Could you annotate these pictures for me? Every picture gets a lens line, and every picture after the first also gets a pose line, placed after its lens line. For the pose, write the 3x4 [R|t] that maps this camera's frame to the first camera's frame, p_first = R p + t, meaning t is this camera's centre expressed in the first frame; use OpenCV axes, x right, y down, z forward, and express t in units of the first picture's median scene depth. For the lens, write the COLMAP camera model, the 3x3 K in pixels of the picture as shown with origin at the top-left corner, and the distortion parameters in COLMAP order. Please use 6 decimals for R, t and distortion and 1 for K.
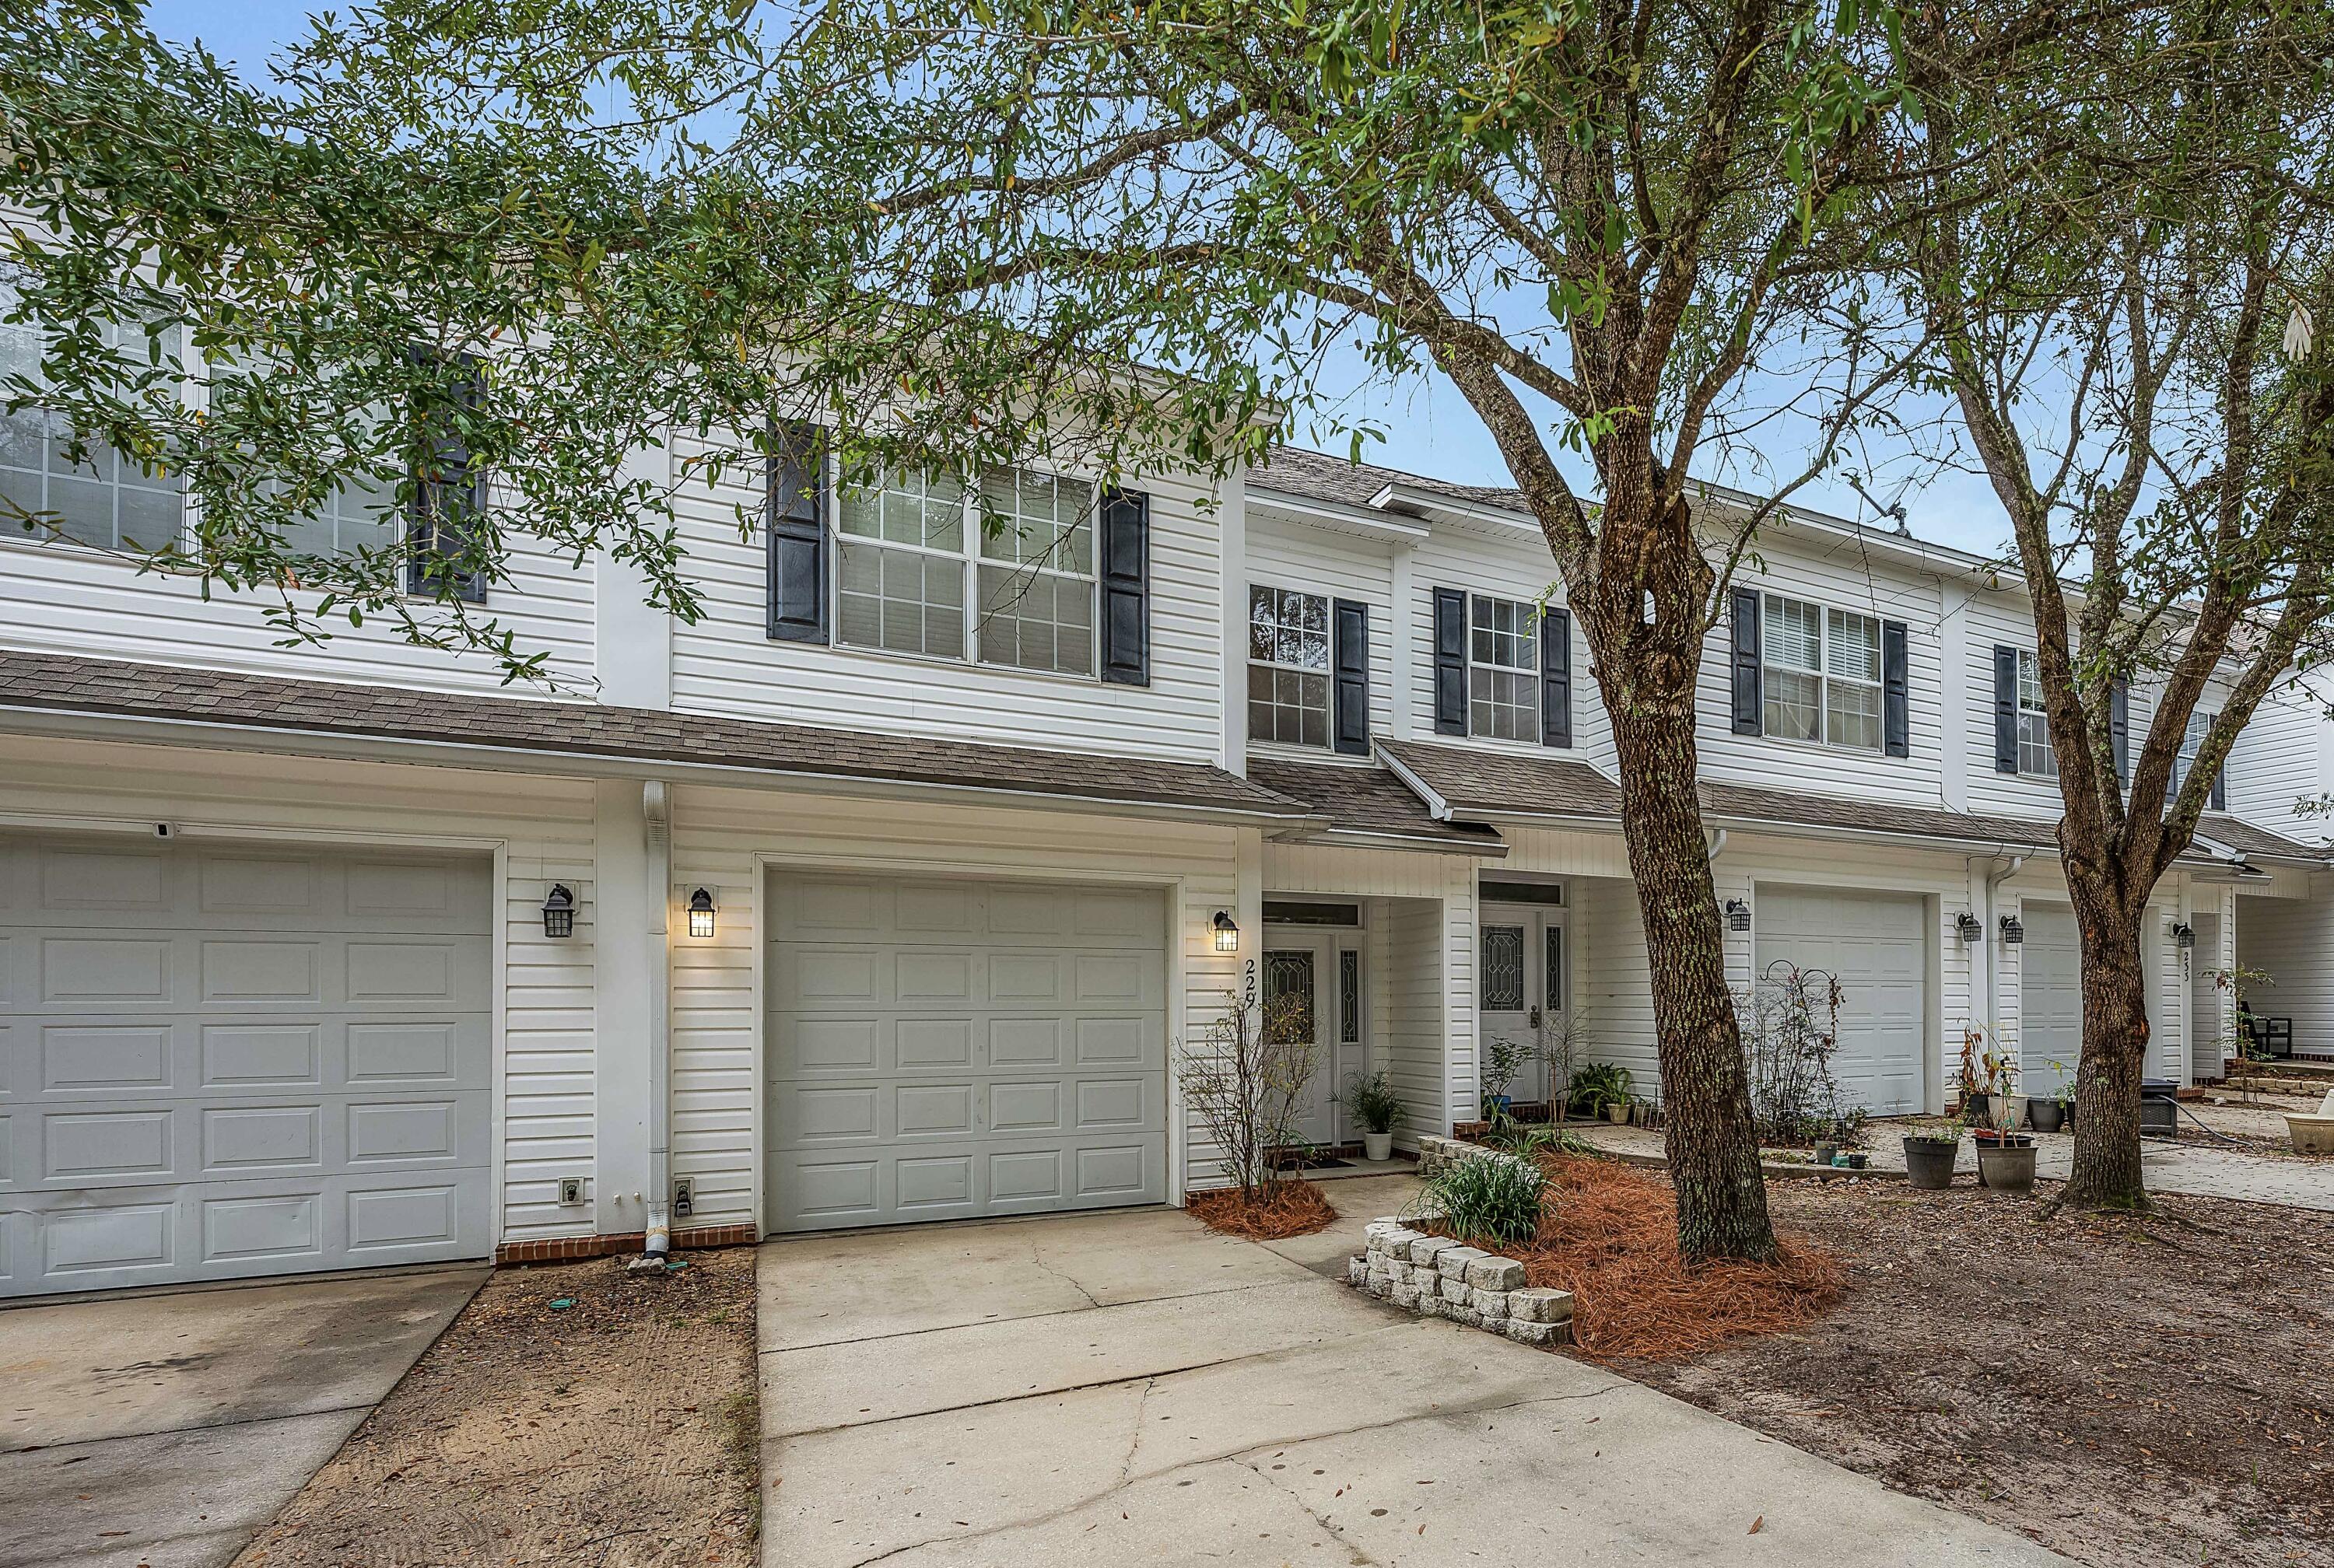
lens RADIAL K [[1181.5, 0, 1315.7], [0, 1181.5, 982.8], [0, 0, 1]] dist [0.001859, -0.001291]
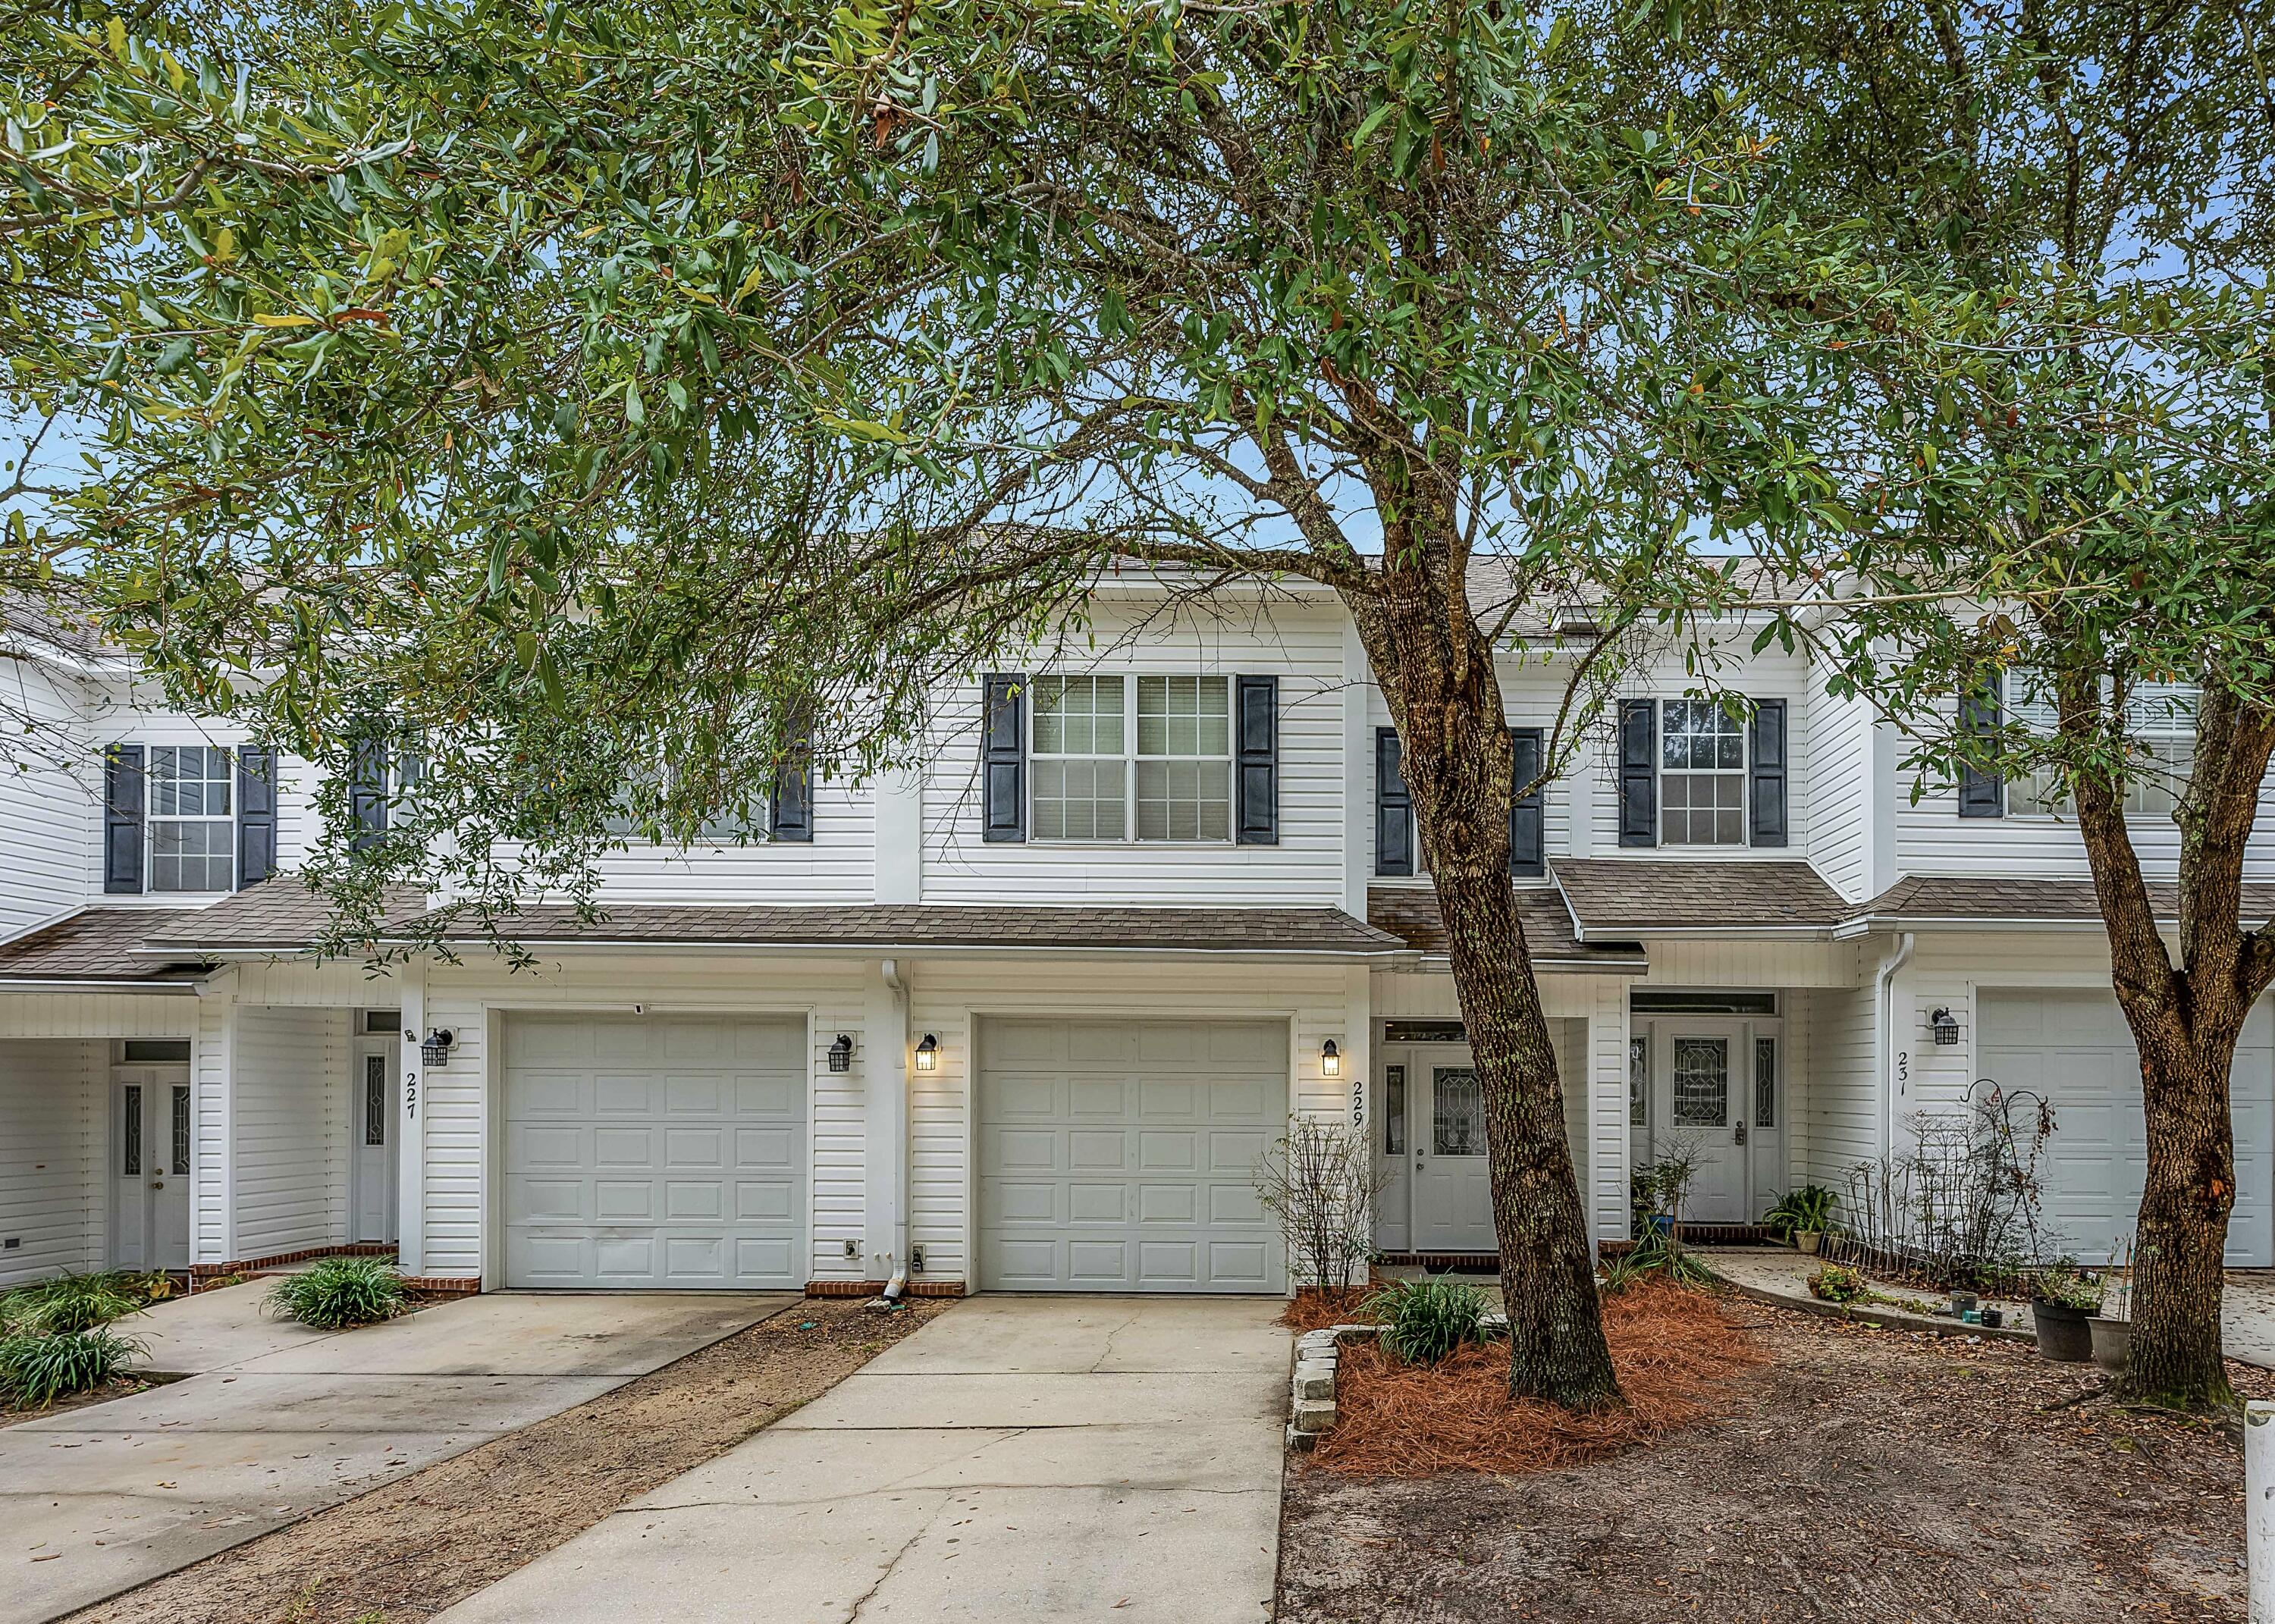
lens RADIAL K [[1135.8, 0, 1243.1], [0, 1135.8, 1074.7], [0, 0, 1]] dist [0.001547, -0.000367]
pose [[0.884411, 0.000485, -0.466709, 0.386286], [0.002453, 0.999981, 0.005687, -0.036453], [0.466703, -0.006174, 0.884392, 0.005523]]
